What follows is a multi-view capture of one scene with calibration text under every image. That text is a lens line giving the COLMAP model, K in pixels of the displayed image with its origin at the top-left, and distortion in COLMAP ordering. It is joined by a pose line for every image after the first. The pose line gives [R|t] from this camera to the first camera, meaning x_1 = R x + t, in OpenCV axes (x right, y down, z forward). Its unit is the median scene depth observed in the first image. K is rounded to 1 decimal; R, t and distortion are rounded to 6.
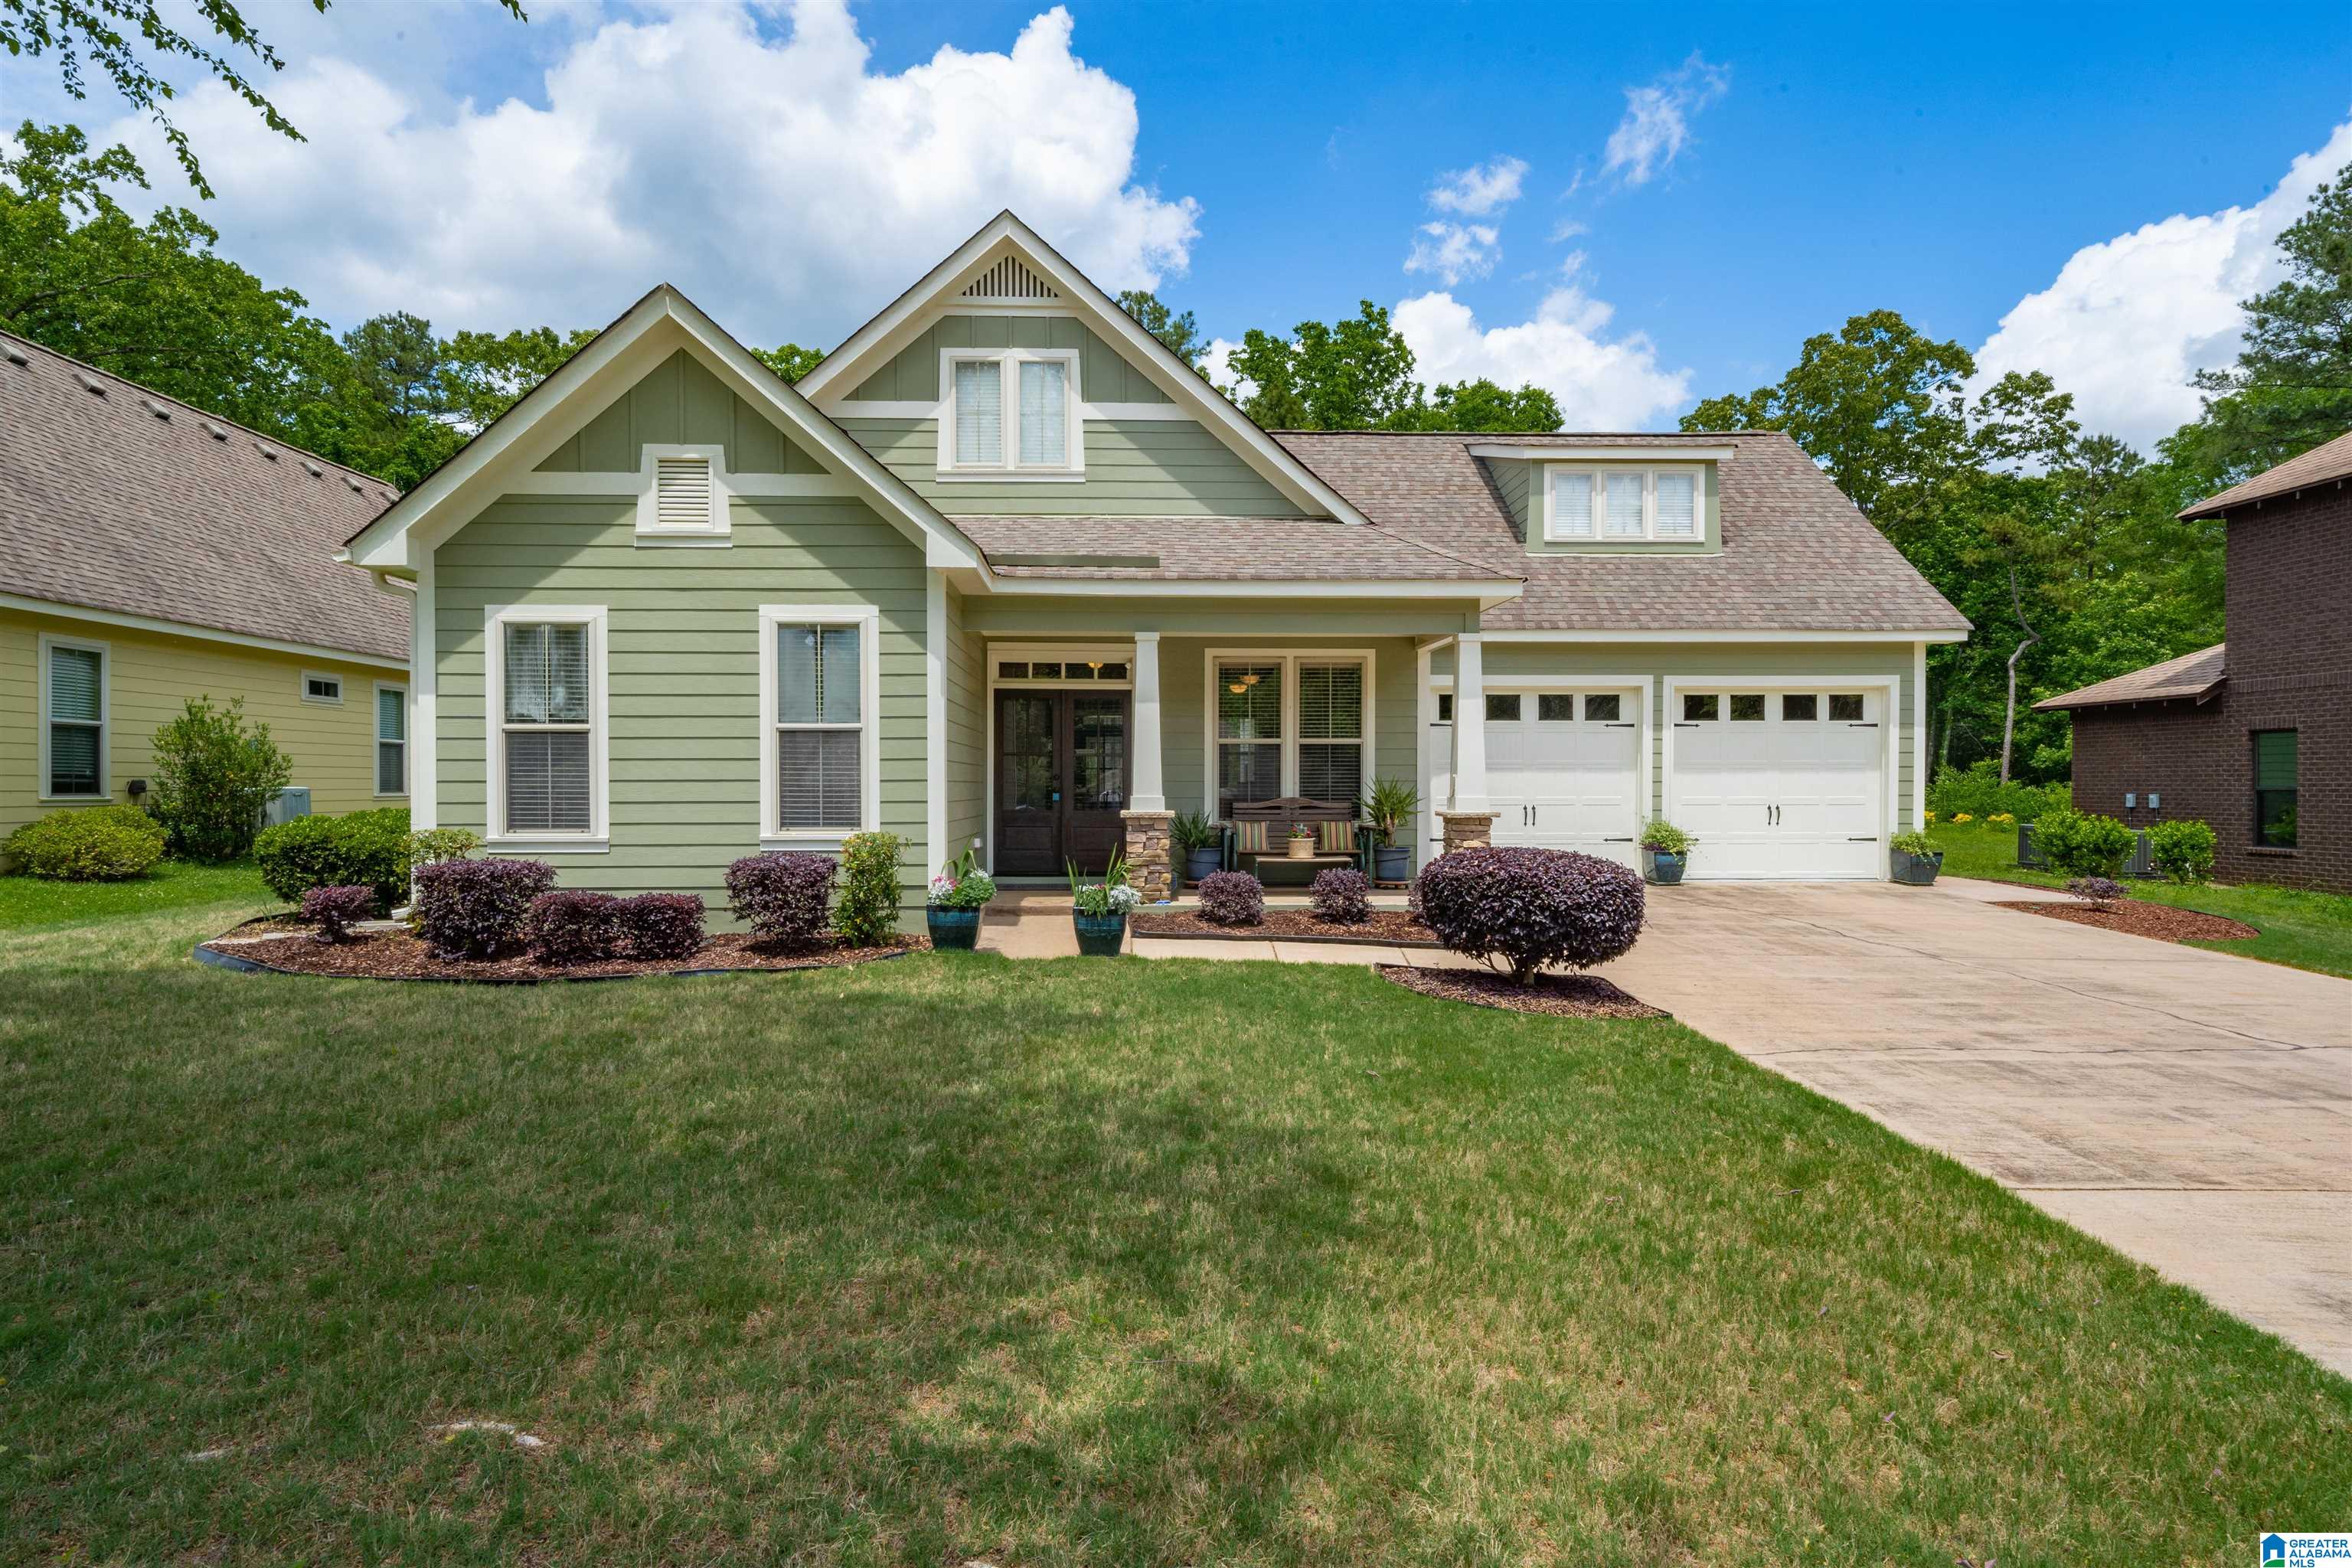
lens RADIAL K [[1250.4, 0, 1145.8], [0, 1250.4, 808.1], [0, 0, 1]] dist [0.019312, 0.001609]
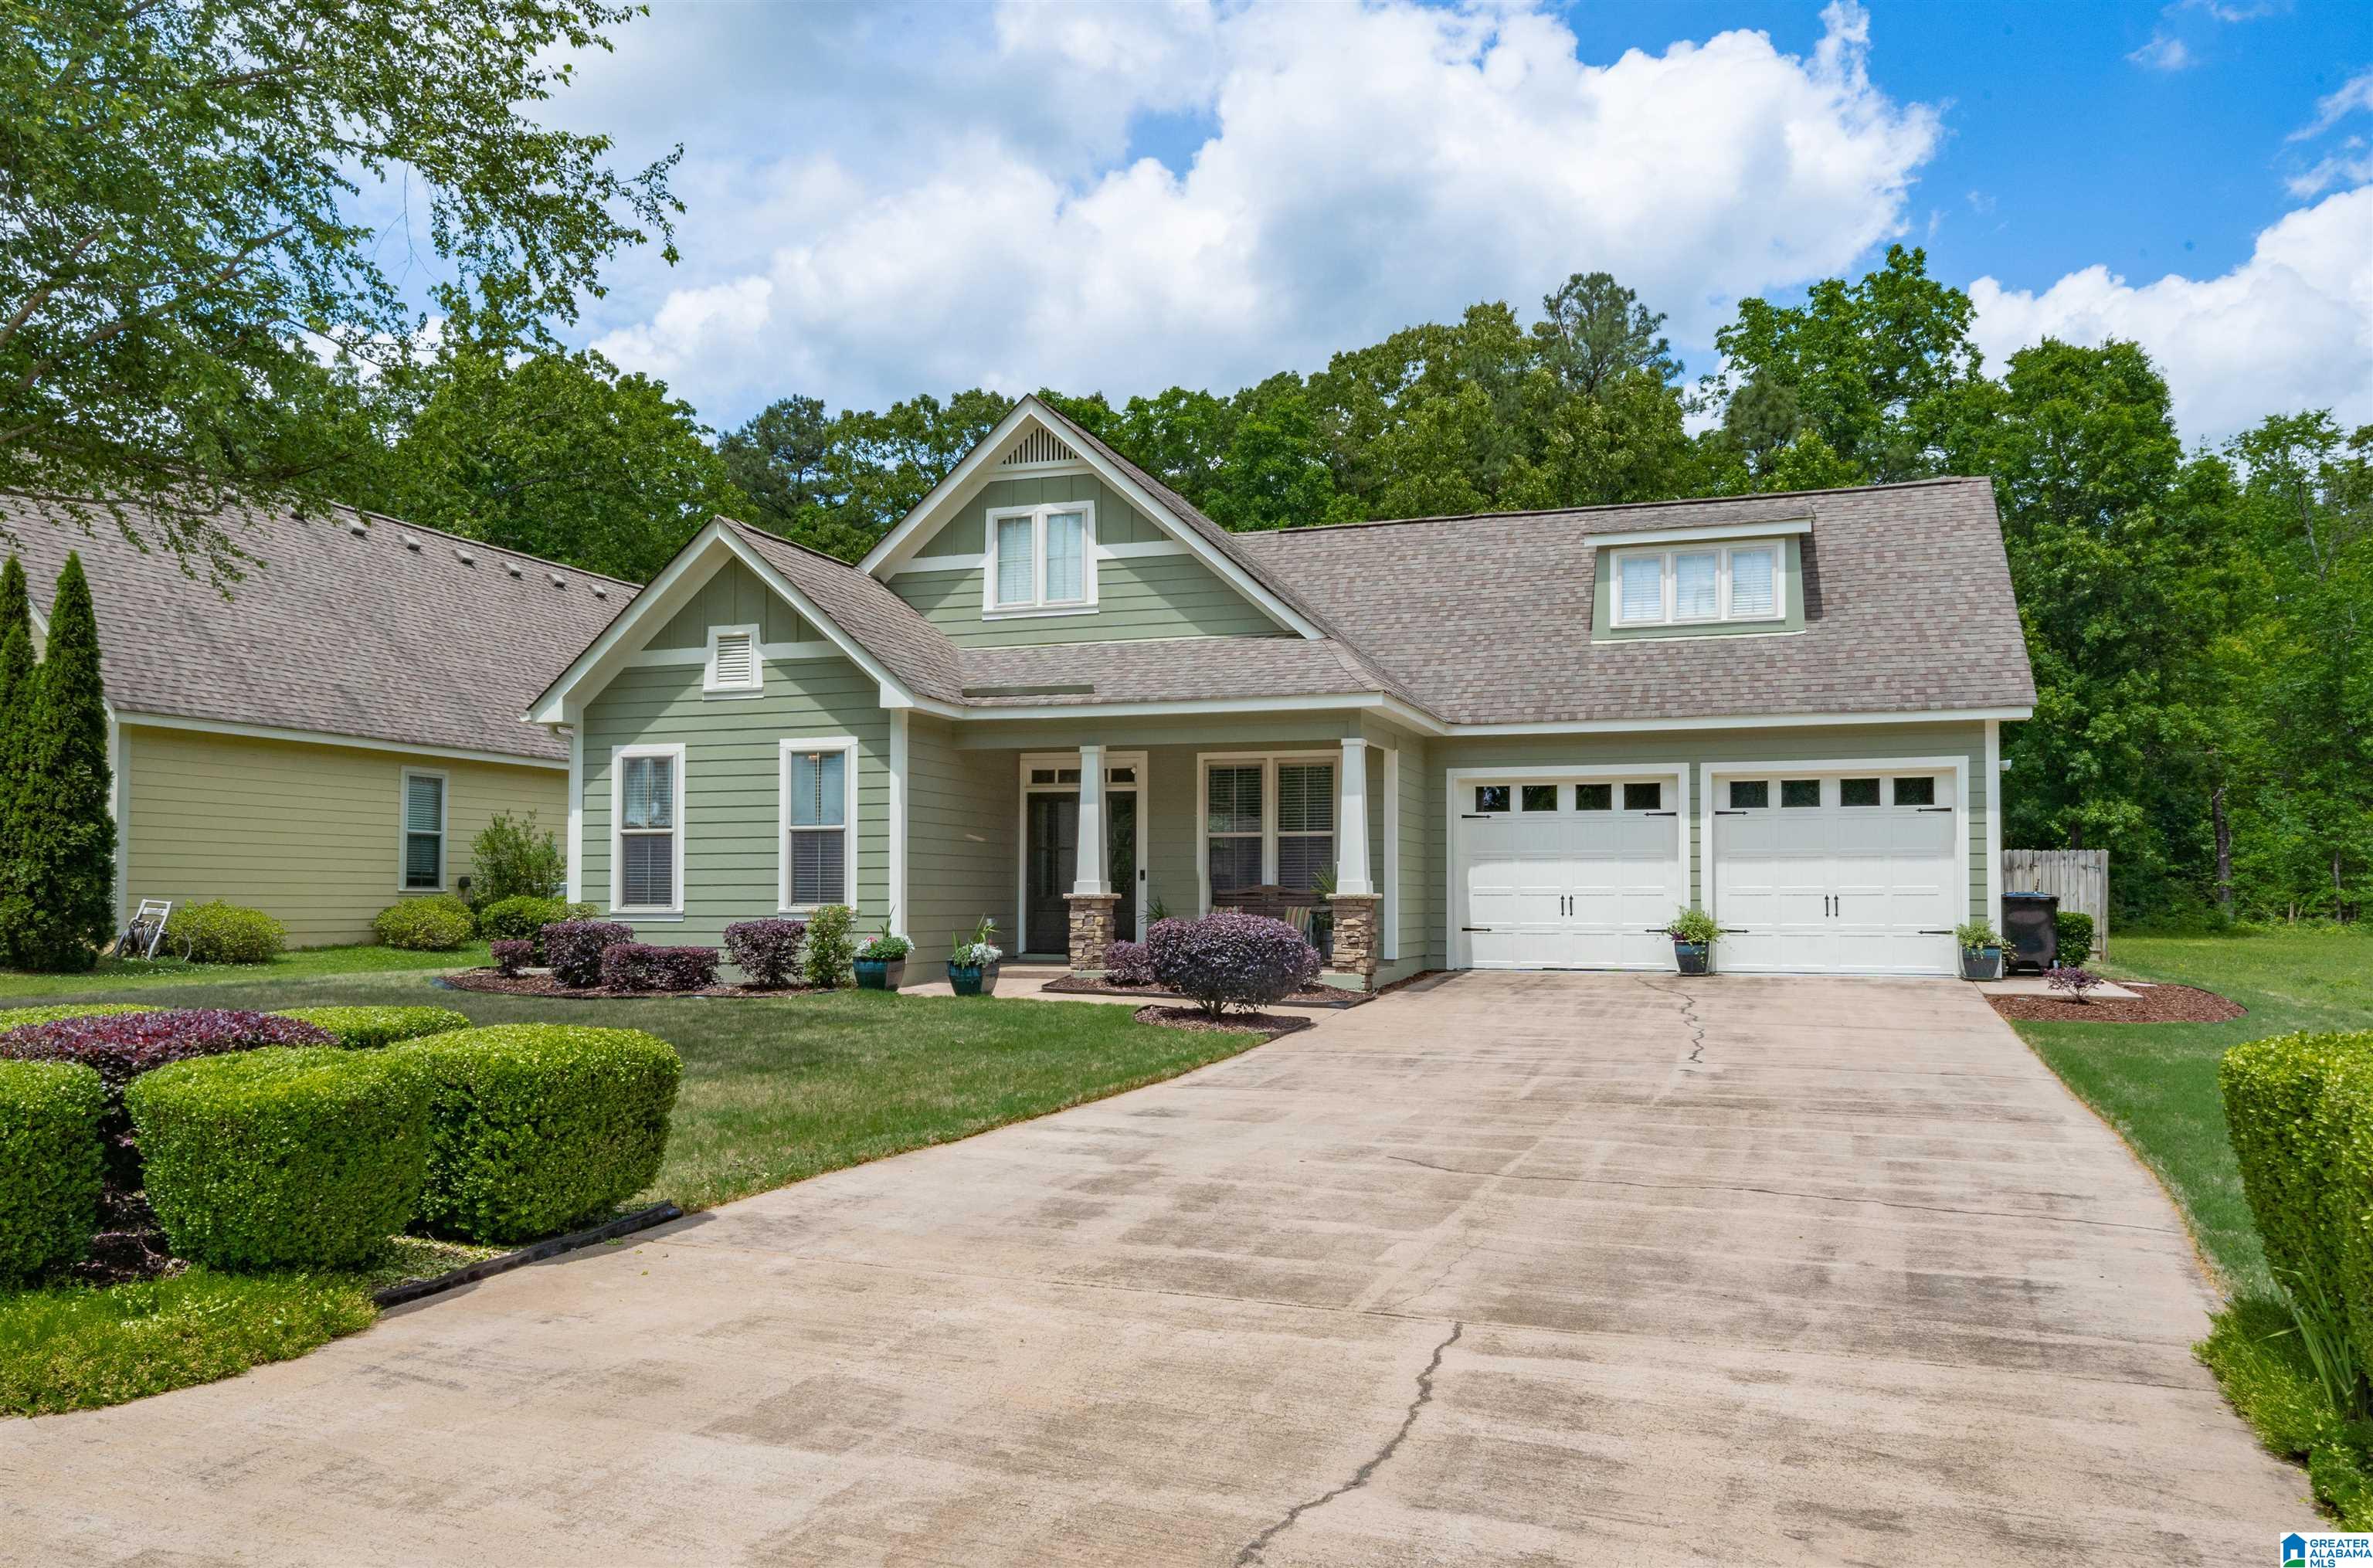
lens RADIAL K [[1722.8, 0, 1186.1], [0, 1722.8, 860.1], [0, 0, 1]] dist [0.027492, 0.001093]
pose [[0.939207, -0.007560, -0.343269, 0.560284], [-0.006849, 0.999146, -0.040744, 0.031403], [0.343284, 0.040618, 0.938353, -0.448538]]
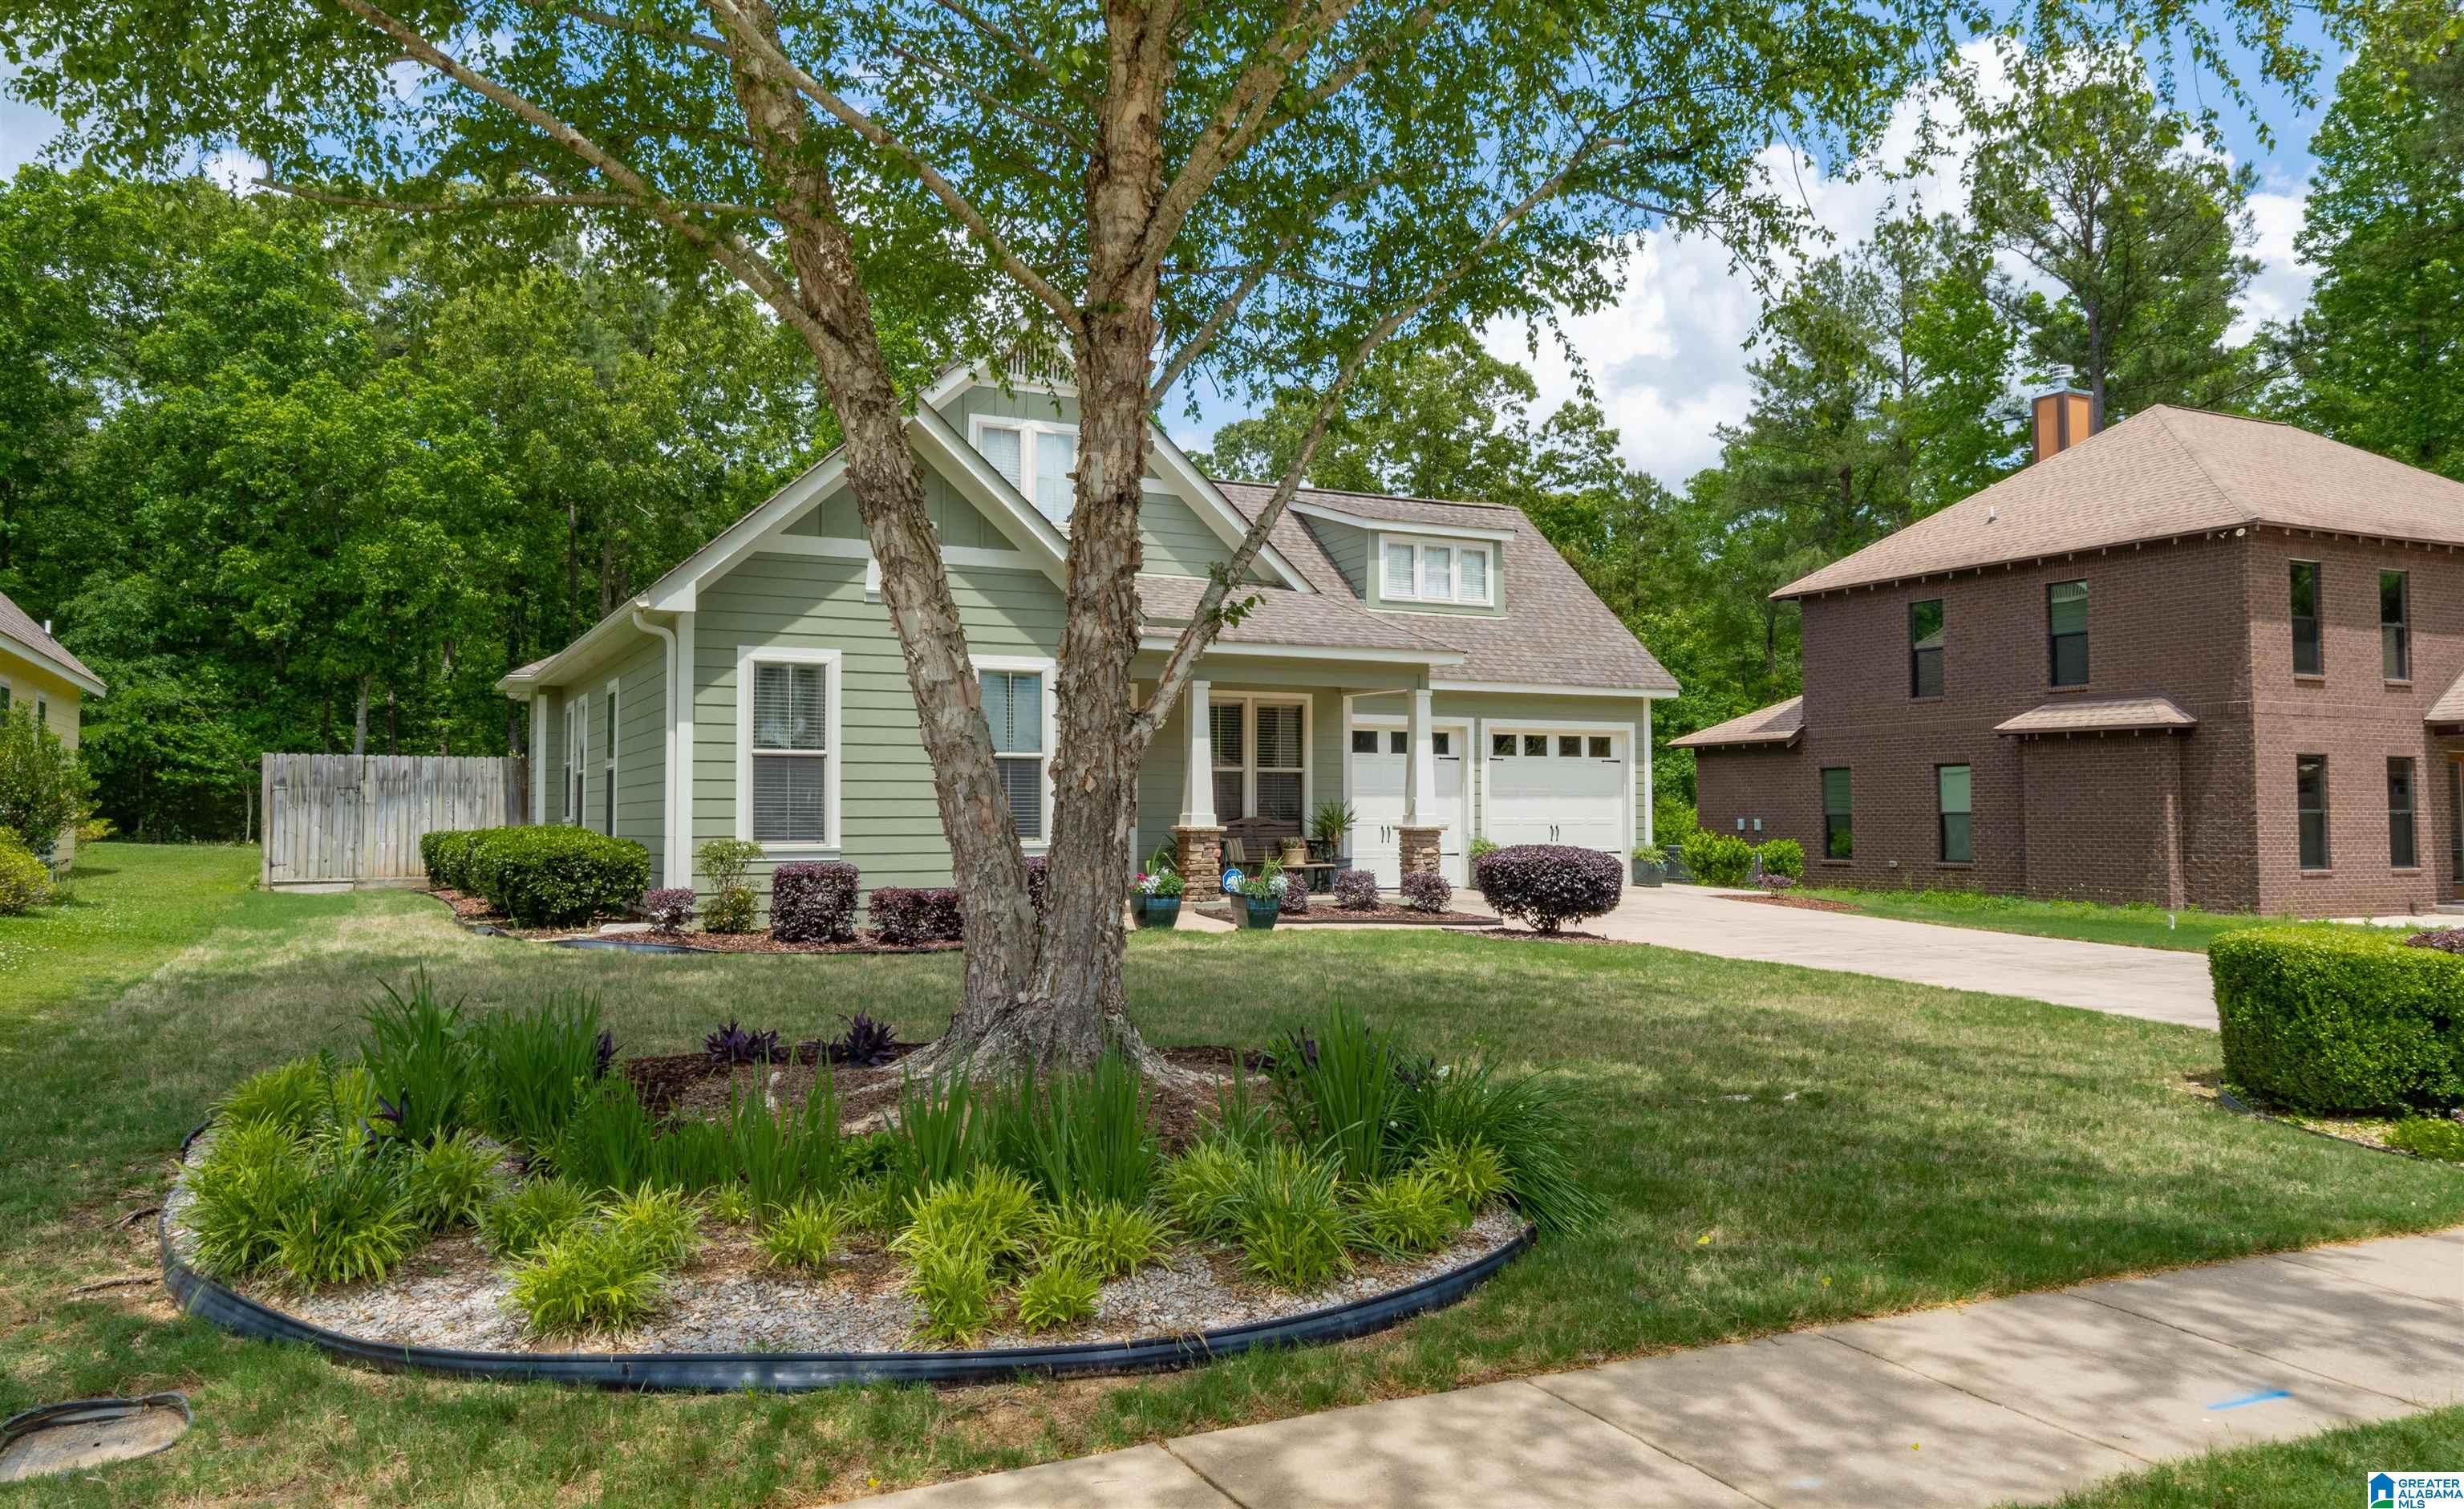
lens RADIAL K [[1753.2, 0, 1232.0], [0, 1753.2, 754.5], [0, 0, 1]] dist [0.029477, 0.000143]
pose [[0.901944, 0.015261, 0.431582, -0.606161], [0.009088, 0.998483, -0.054300, 0.021962], [-0.431757, 0.052898, 0.900438, -0.478286]]
